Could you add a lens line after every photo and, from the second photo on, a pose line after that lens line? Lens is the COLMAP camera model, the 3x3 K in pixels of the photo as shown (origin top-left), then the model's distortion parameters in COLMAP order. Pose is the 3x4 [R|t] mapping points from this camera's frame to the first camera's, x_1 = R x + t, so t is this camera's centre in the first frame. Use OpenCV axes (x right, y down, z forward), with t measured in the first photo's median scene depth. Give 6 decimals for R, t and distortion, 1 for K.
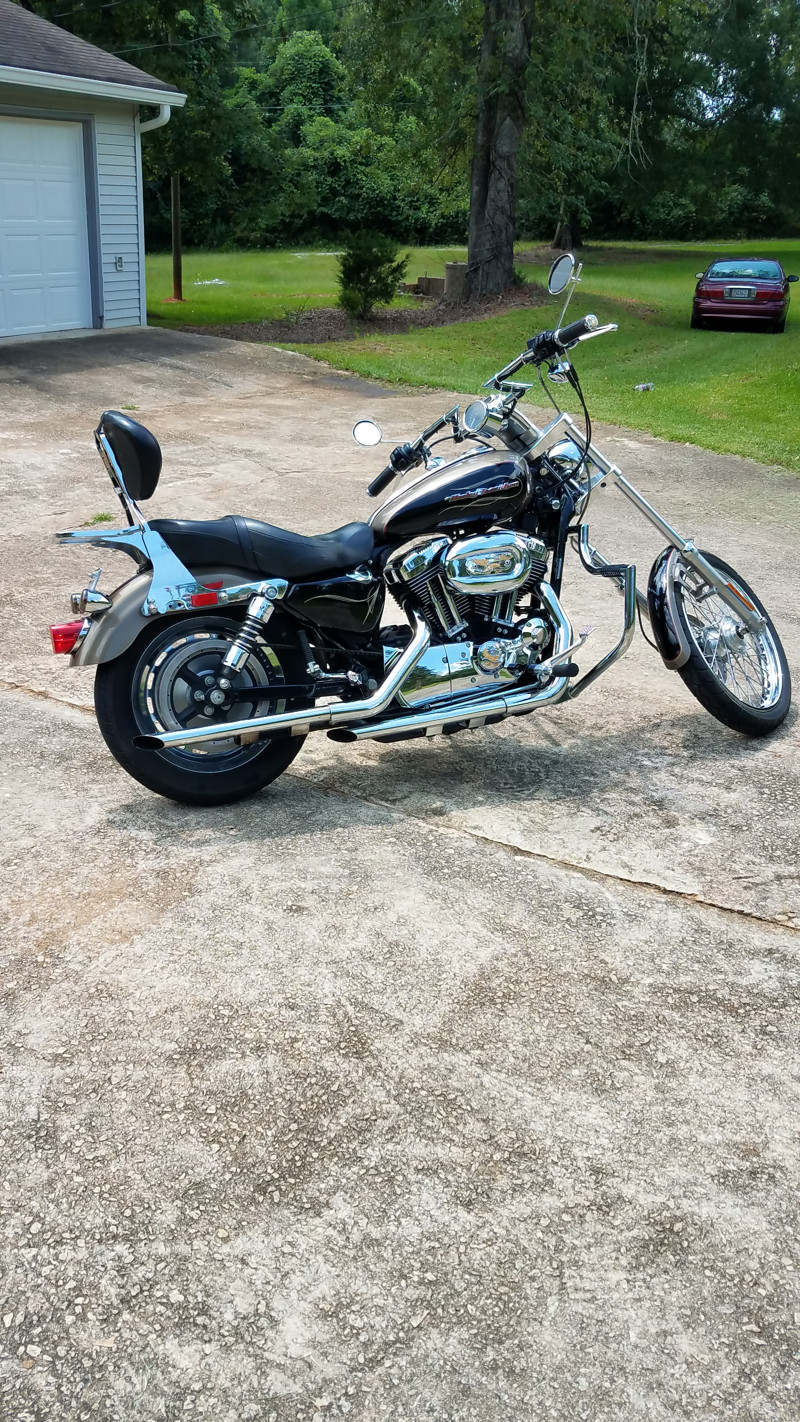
lens RADIAL K [[1080.7, 0, 367.2], [0, 1080.7, 668.2], [0, 0, 1]] dist [-0.033509, -0.001540]
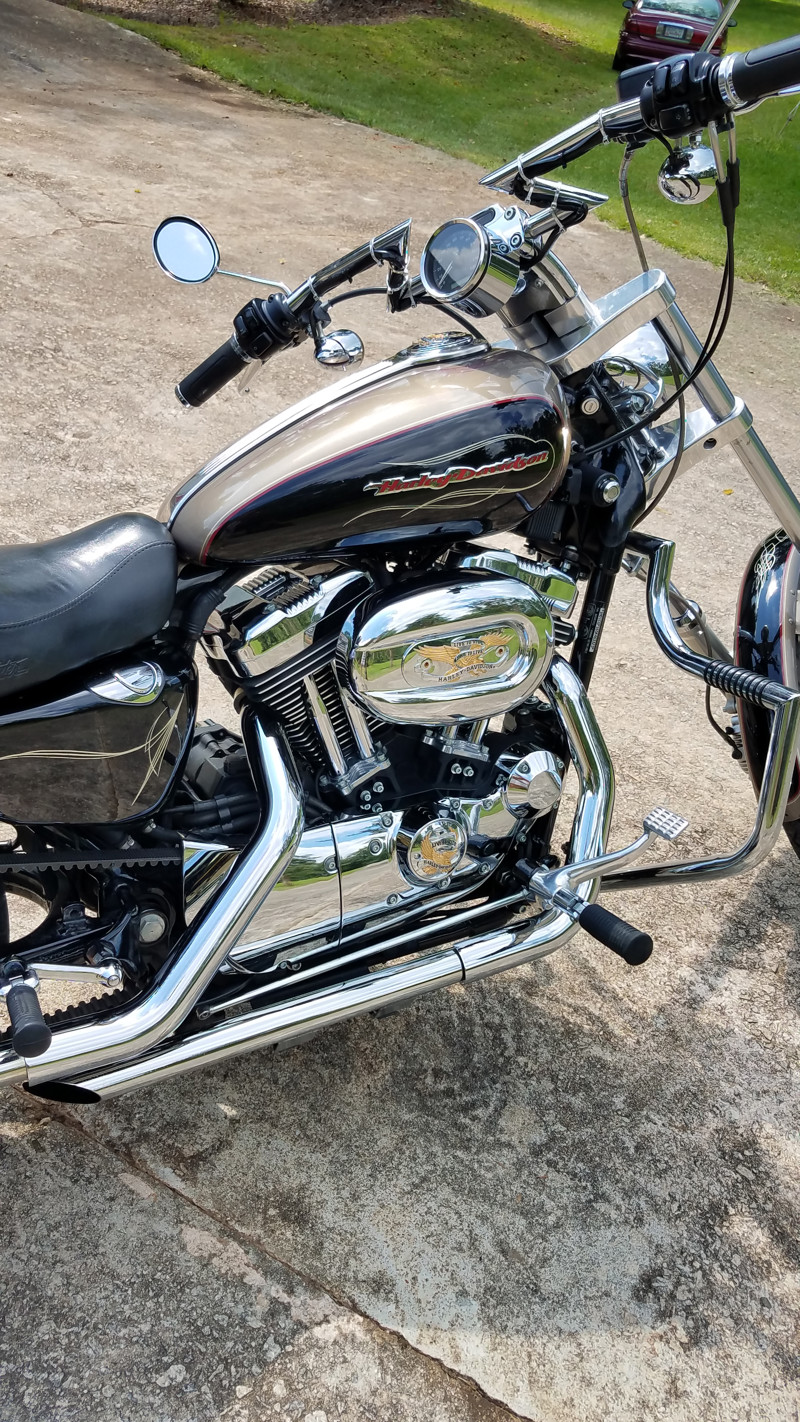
lens RADIAL K [[1101.2, 0, 396.5], [0, 1101.2, 652.5], [0, 0, 1]] dist [-0.004472, -0.007154]
pose [[0.983859, 0.053026, 0.170910, 0.016812], [-0.087545, 0.975616, 0.201270, -0.159161], [-0.156070, -0.212983, 0.964510, 0.537867]]
